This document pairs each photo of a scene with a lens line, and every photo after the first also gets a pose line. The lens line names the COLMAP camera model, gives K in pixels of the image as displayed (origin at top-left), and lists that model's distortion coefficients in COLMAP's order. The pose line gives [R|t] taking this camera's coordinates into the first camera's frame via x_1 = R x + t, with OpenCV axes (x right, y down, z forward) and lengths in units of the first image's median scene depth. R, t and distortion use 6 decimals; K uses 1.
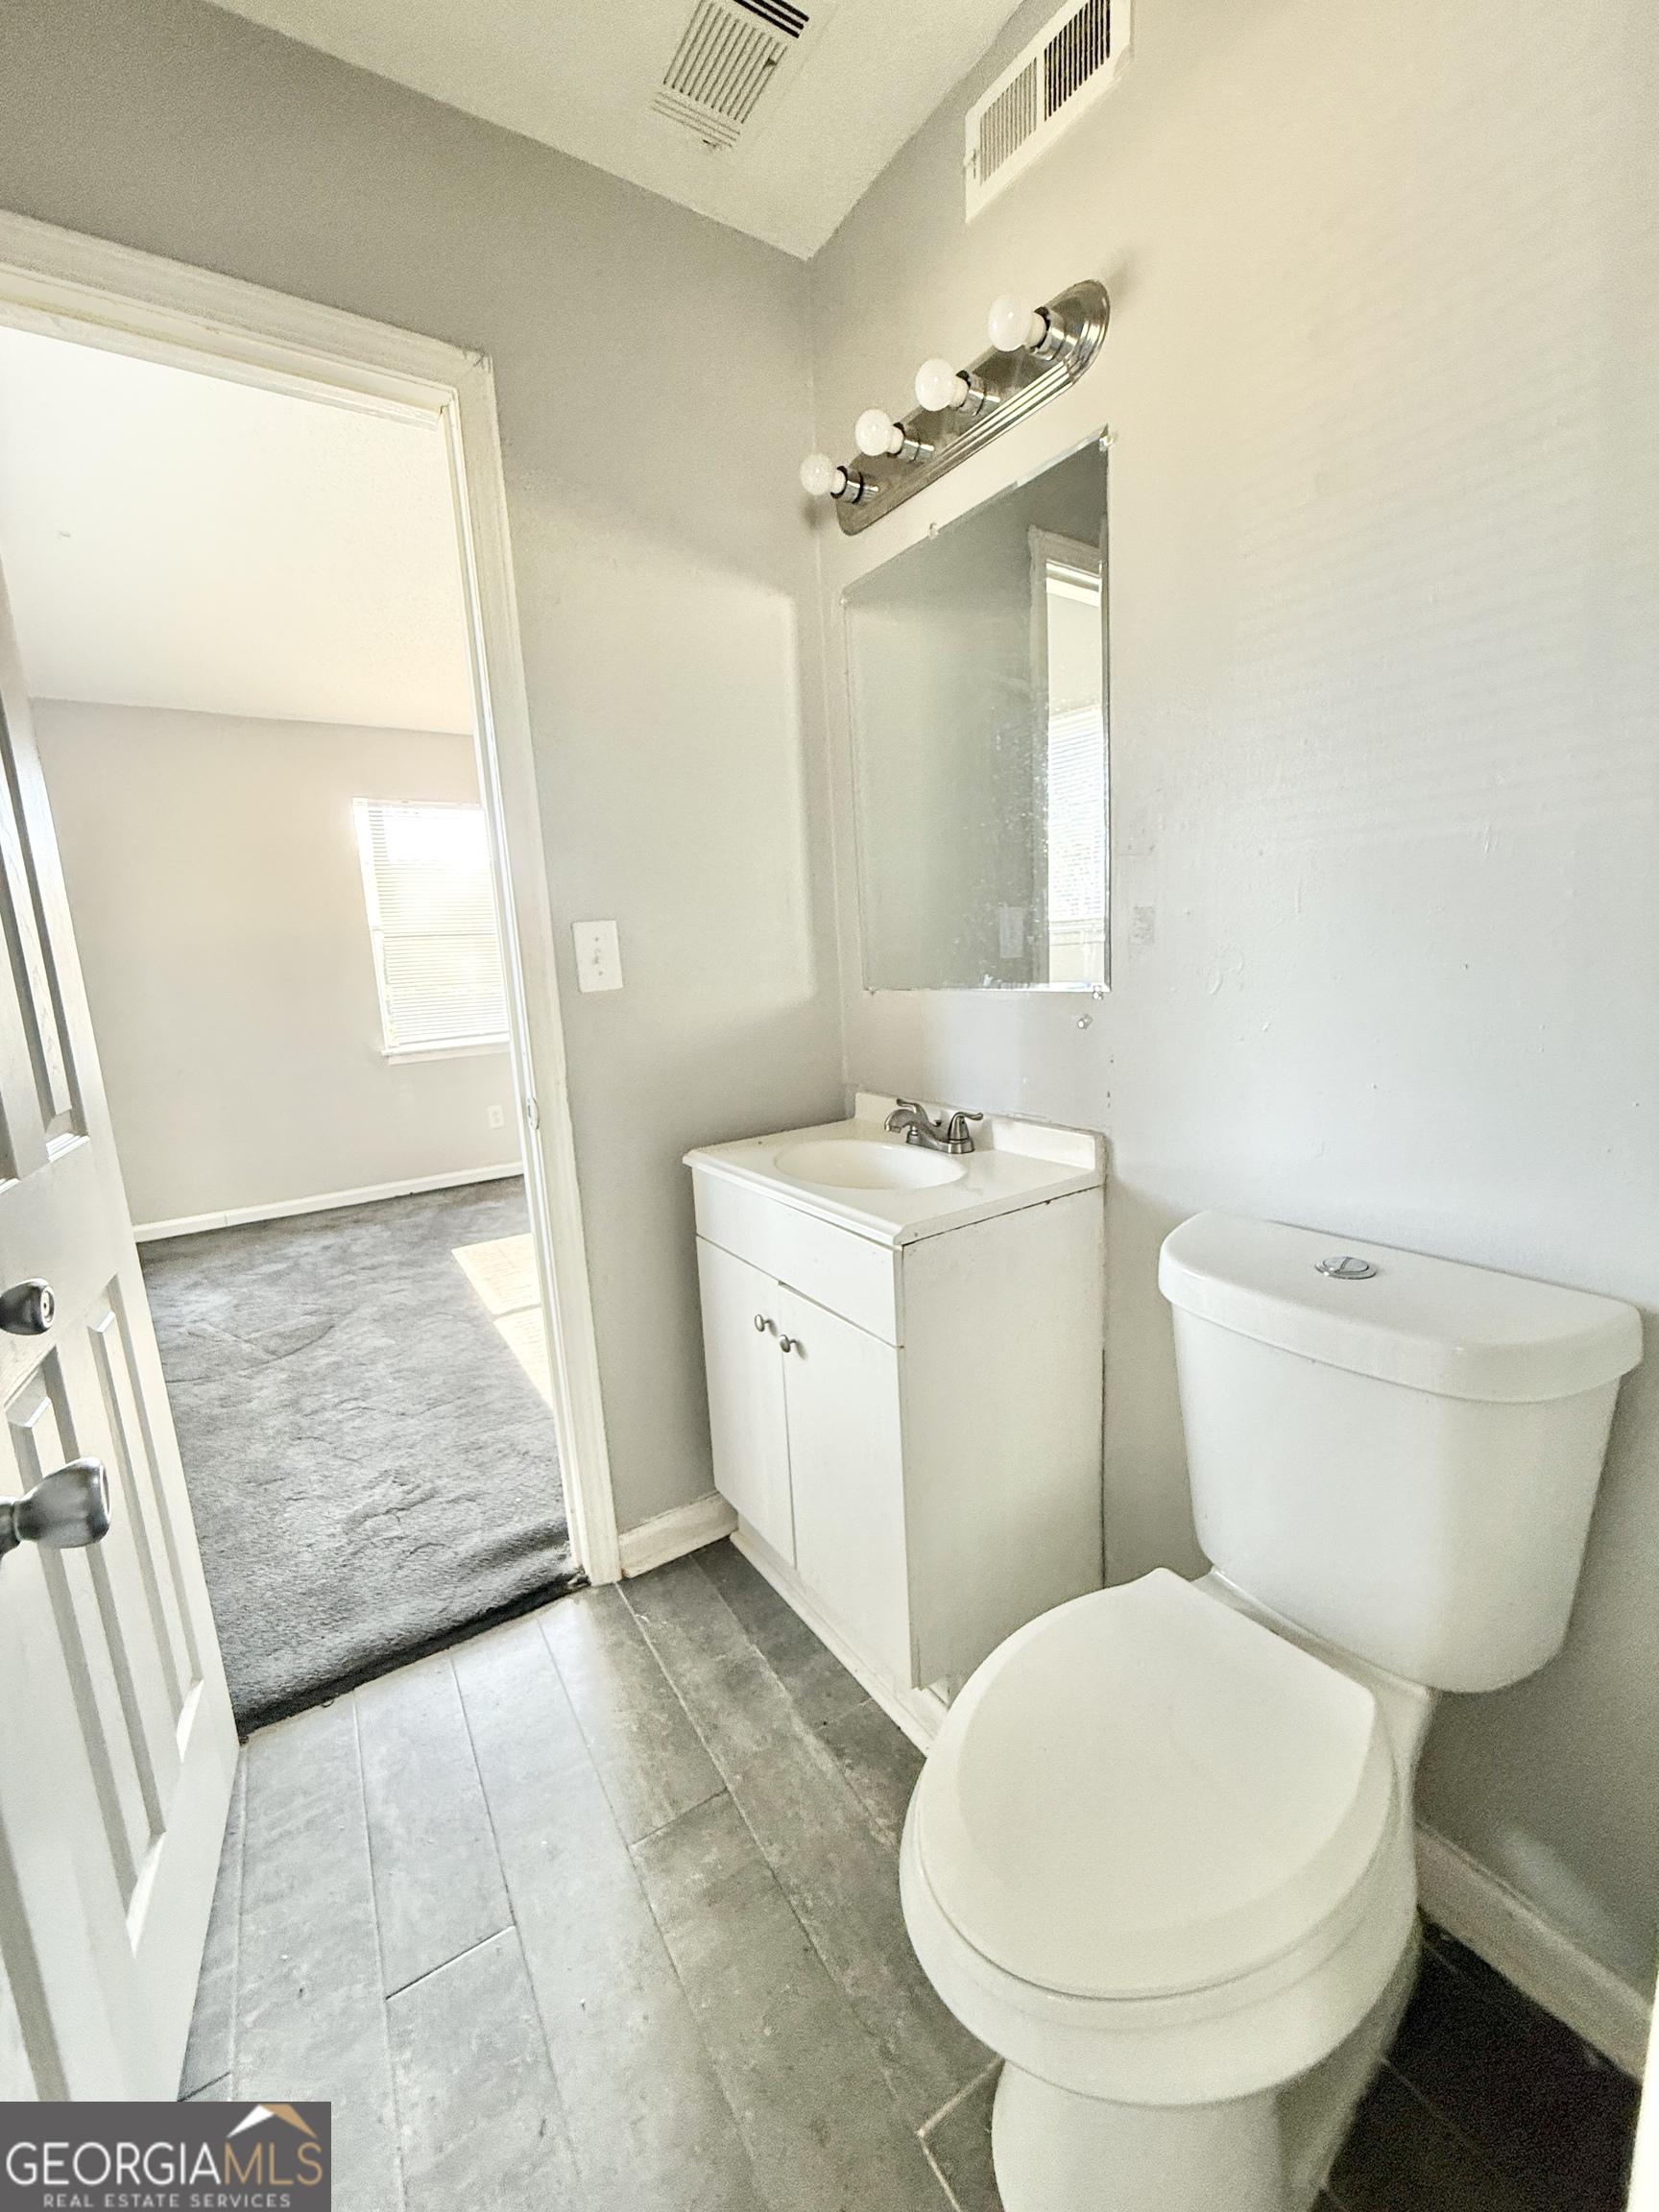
lens RADIAL K [[885.5, 0, 827.8], [0, 885.5, 1103.7], [0, 0, 1]] dist [0.001154, -0.000023]
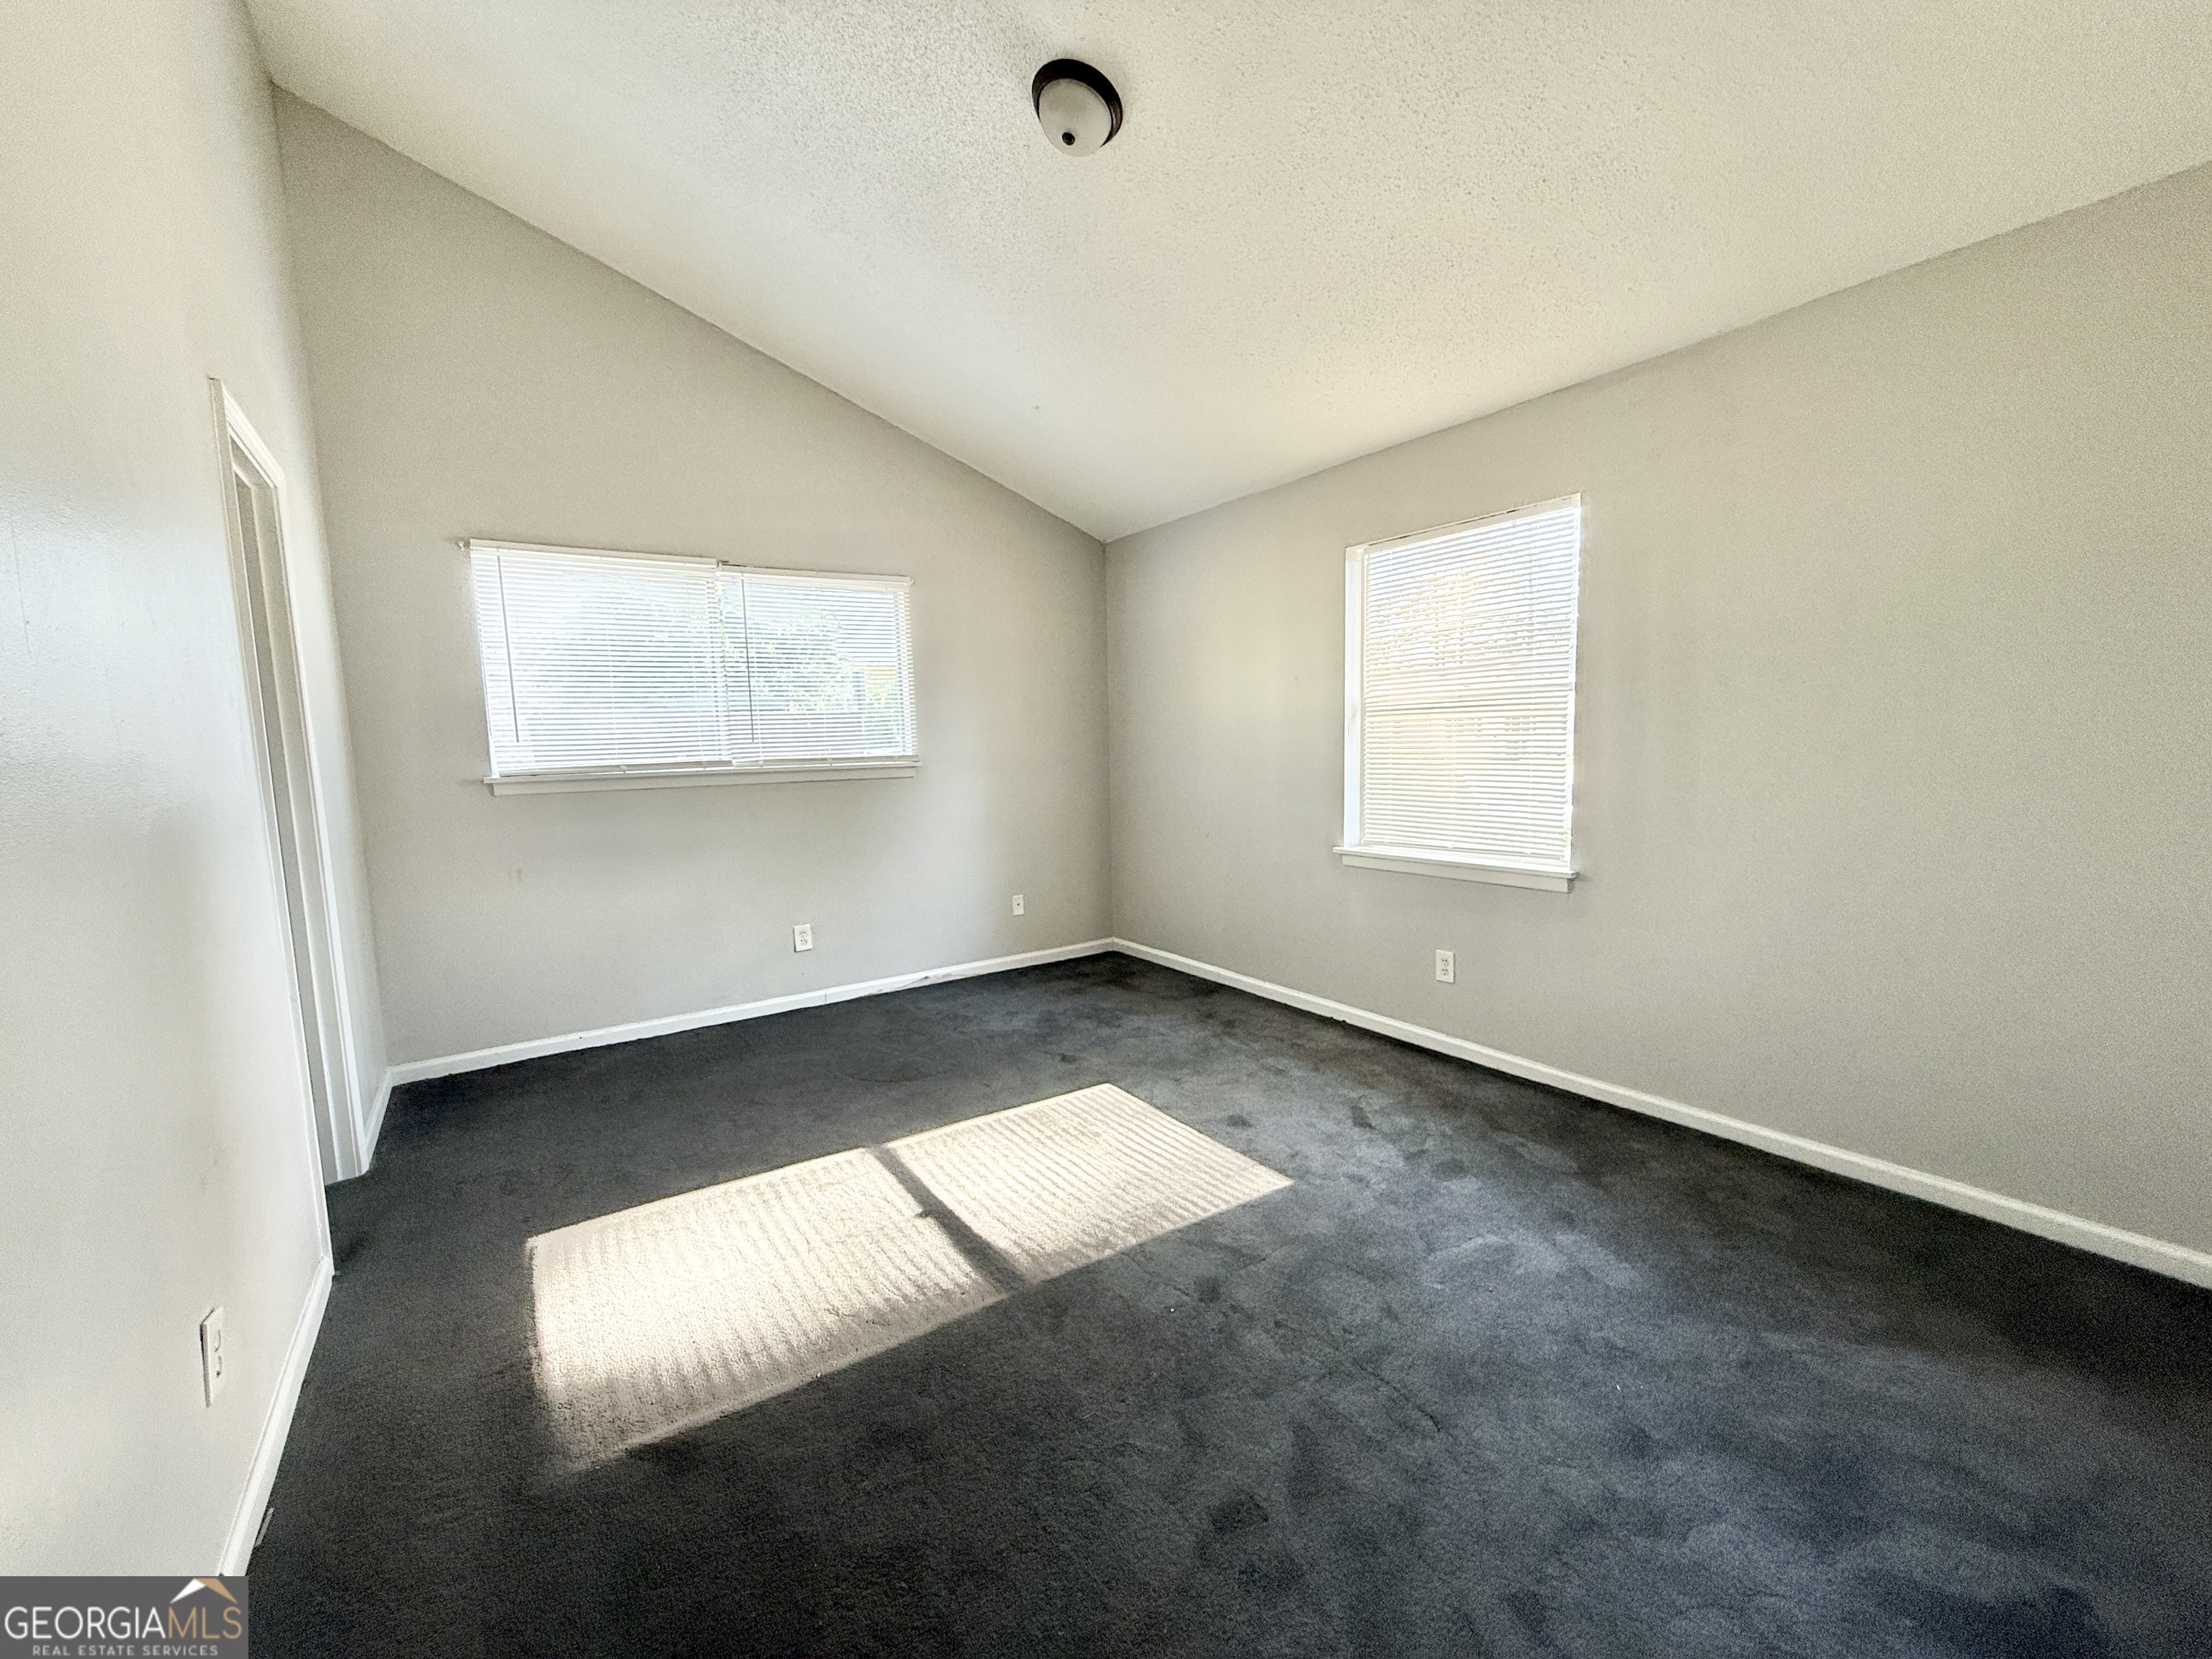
lens RADIAL K [[885.5, 0, 1104.0], [0, 885.5, 833.9], [0, 0, 1]] dist [0.001154, -0.000023]
pose [[0.024016, 0.162119, -0.986479, 0.376945], [-0.153381, 0.975678, 0.156610, -0.200924], [0.987875, 0.147546, 0.048297, 0.880591]]
